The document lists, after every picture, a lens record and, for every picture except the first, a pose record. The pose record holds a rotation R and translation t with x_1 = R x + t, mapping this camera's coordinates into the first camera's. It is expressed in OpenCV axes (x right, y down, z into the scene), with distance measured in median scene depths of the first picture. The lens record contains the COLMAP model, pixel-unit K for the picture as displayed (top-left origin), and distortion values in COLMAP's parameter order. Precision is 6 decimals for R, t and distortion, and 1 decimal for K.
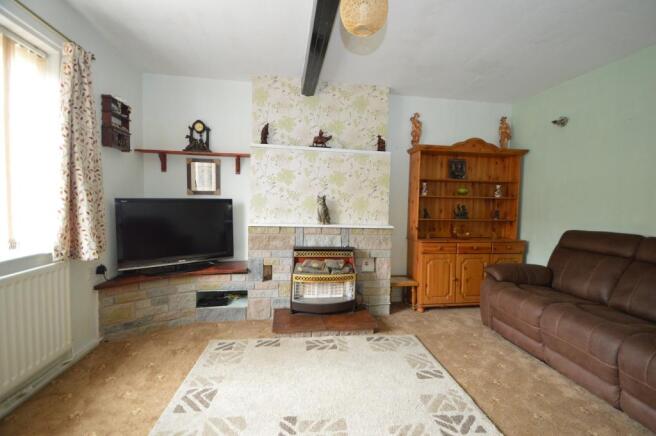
lens RADIAL K [[298.1, 0, 328.0], [0, 298.1, 218.0], [0, 0, 1]] dist [0.002209, -0.013415]
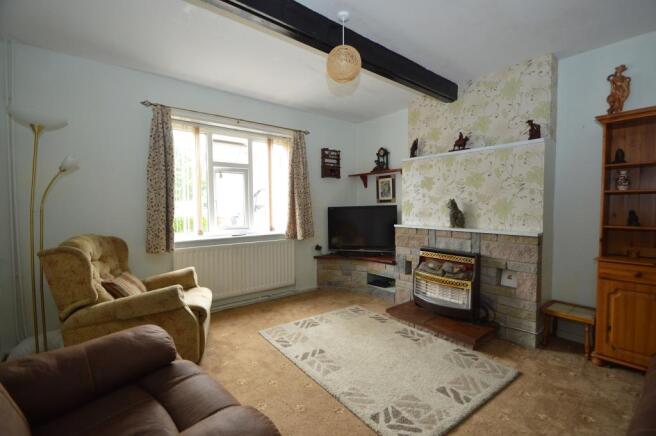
lens RADIAL K [[298.1, 0, 328.0], [0, 298.1, 218.0], [0, 0, 1]] dist [0.002209, -0.013415]
pose [[0.478581, 0.006309, -0.878021, 0.660556], [-0.026932, 0.999609, -0.007497, 0.007066], [0.877630, 0.027235, 0.478563, 0.156878]]
